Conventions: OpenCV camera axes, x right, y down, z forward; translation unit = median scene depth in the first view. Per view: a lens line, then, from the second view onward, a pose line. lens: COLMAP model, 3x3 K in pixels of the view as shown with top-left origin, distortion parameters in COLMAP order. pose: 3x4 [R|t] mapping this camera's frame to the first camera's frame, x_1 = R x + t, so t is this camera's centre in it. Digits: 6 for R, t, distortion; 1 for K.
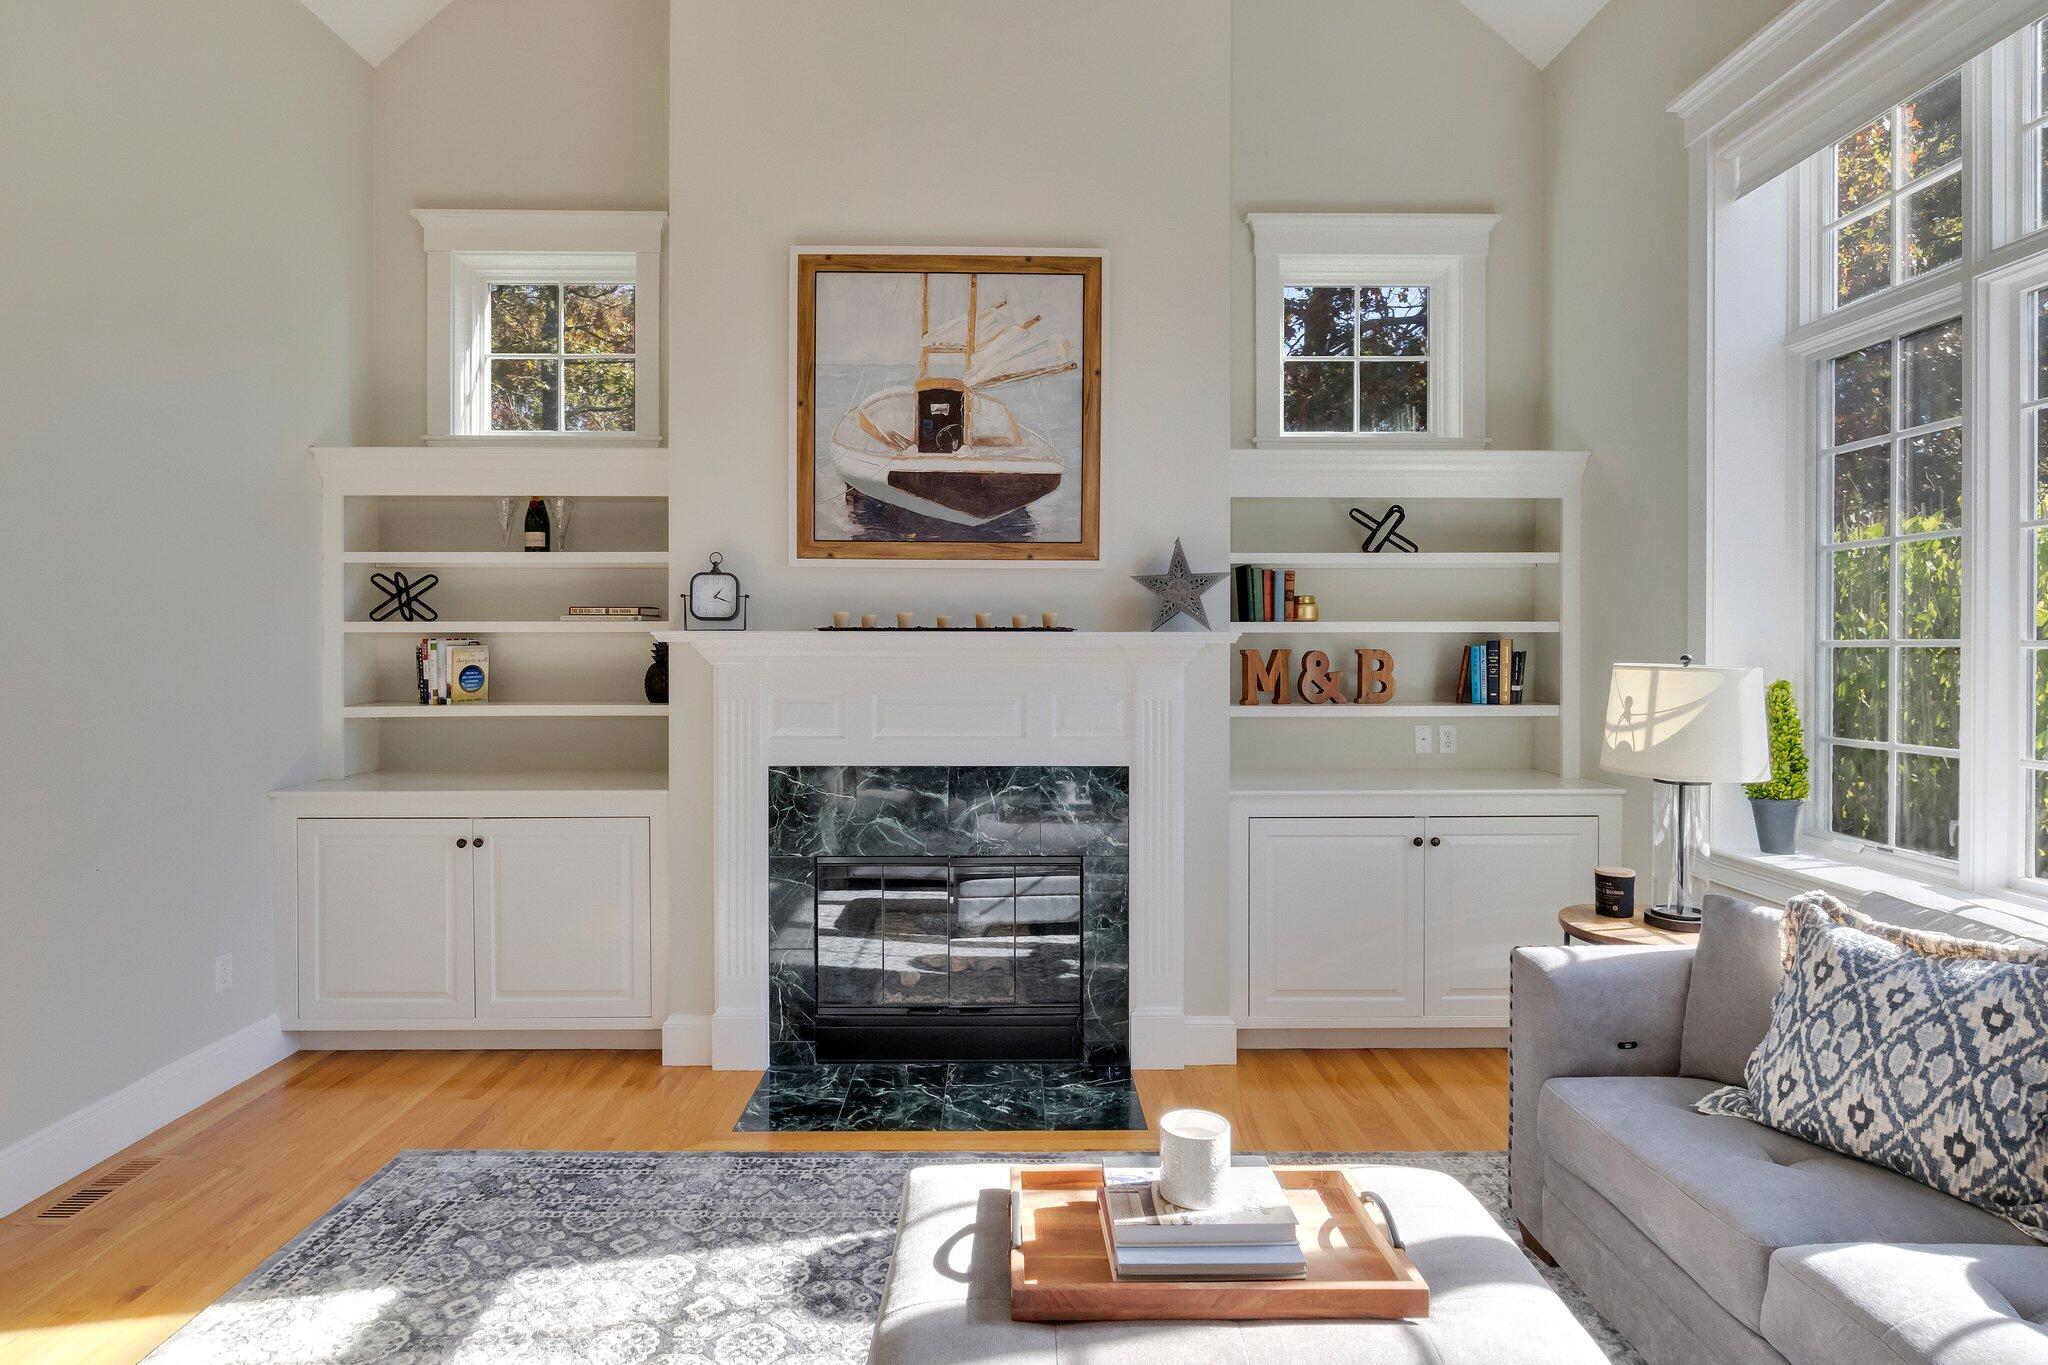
lens RADIAL K [[1111.3, 0, 1012.9], [0, 1111.3, 677.4], [0, 0, 1]] dist [-0.003405, 0.002045]
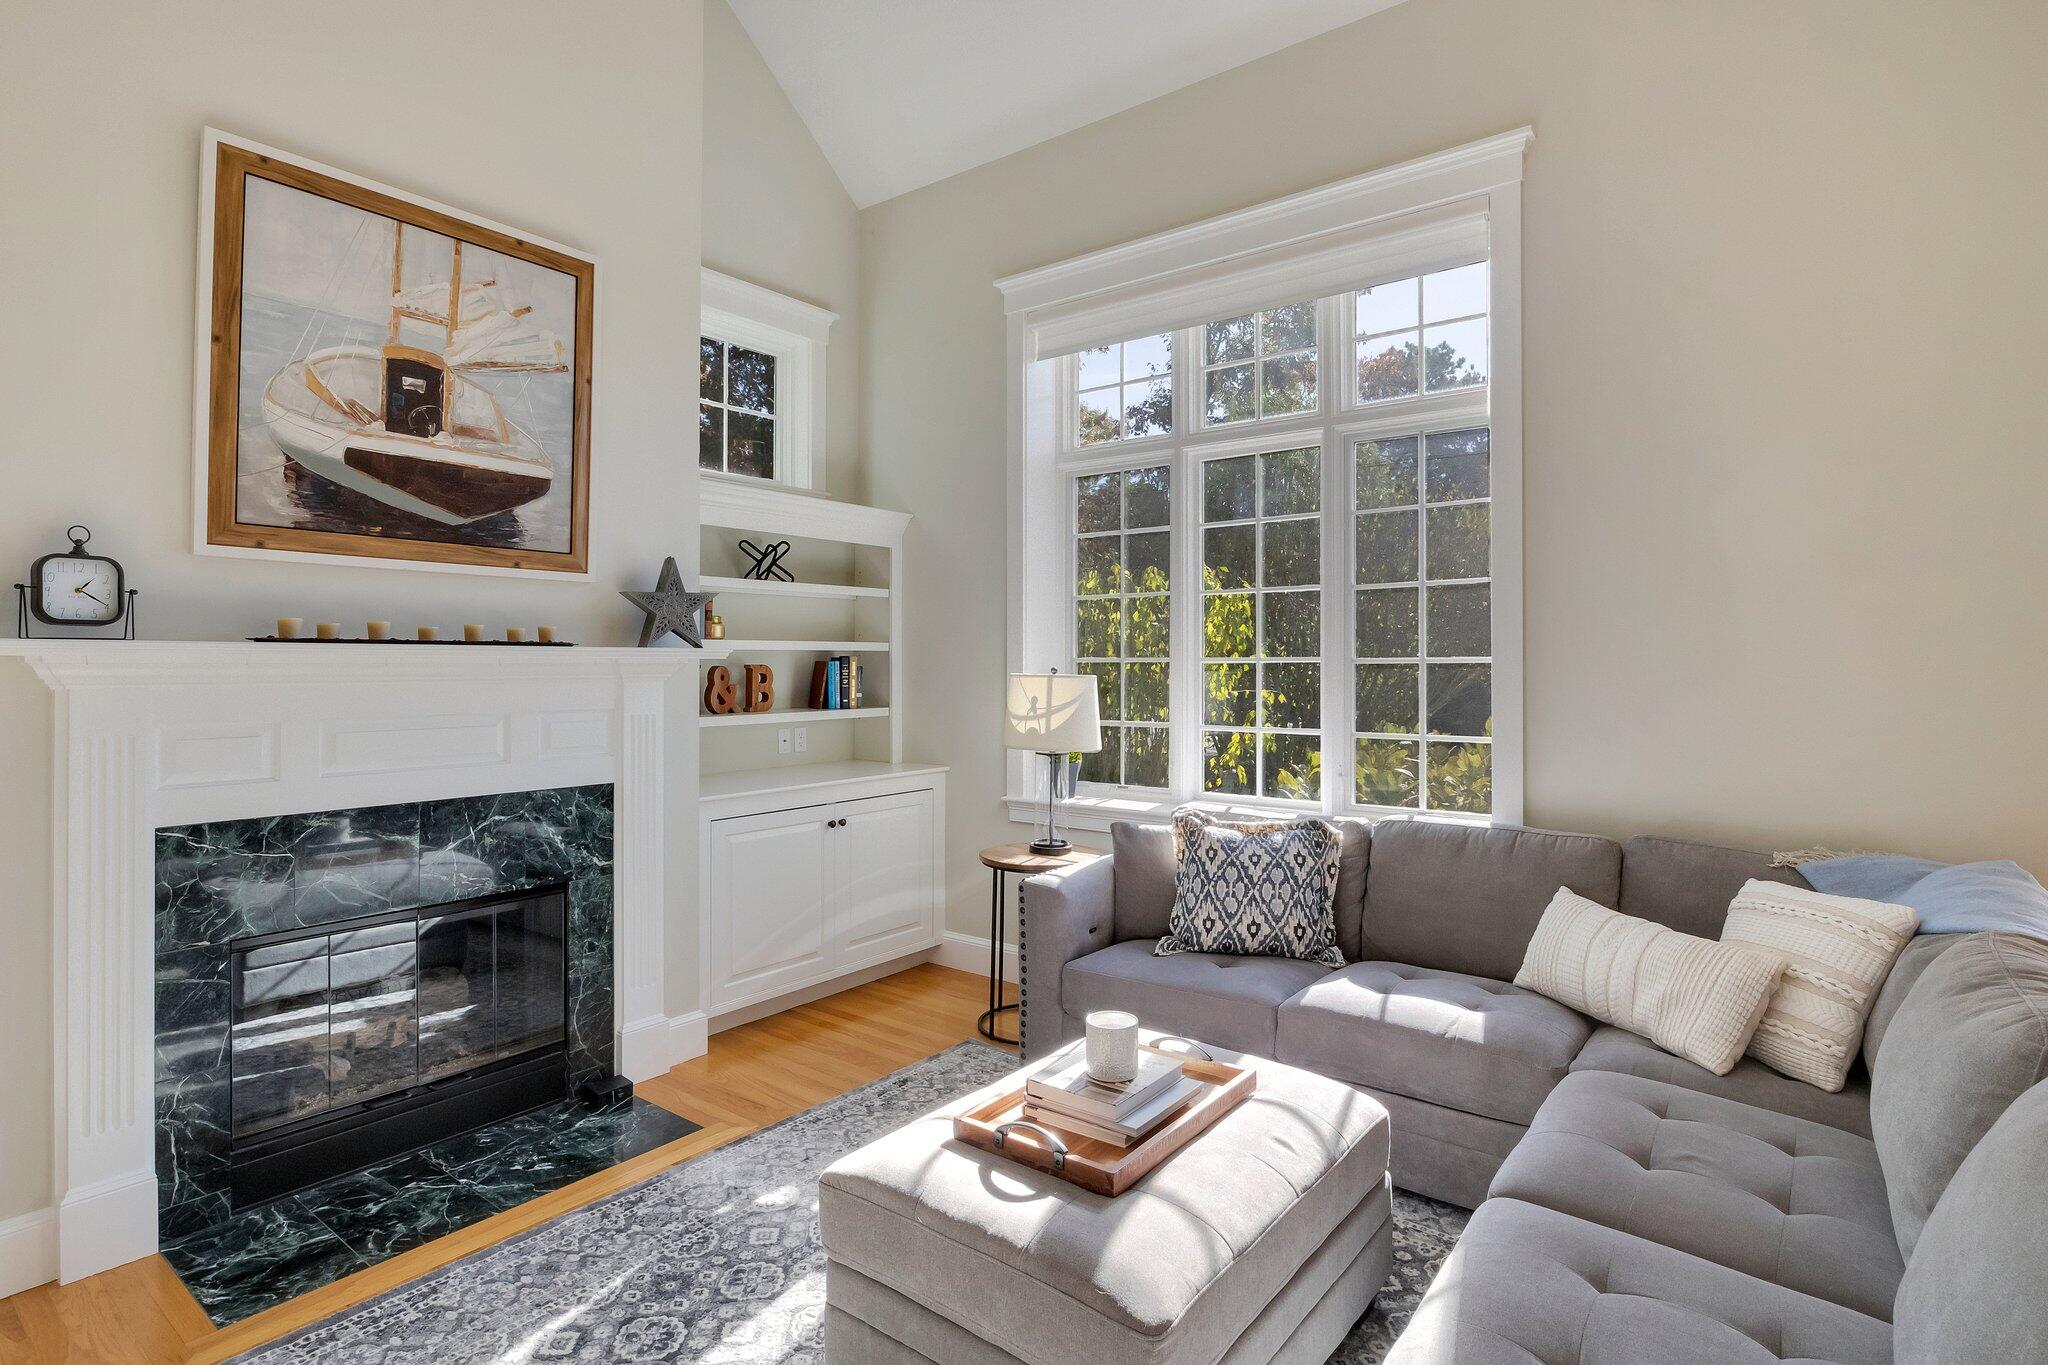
lens RADIAL K [[1034.7, 0, 1031.3], [0, 1034.7, 680.1], [0, 0, 1]] dist [-0.002675, 0.000558]
pose [[0.620288, -0.014851, 0.784233, -0.396820], [0.023481, 0.999724, 0.000359, -0.003449], [-0.784023, 0.018191, 0.620466, 0.138597]]
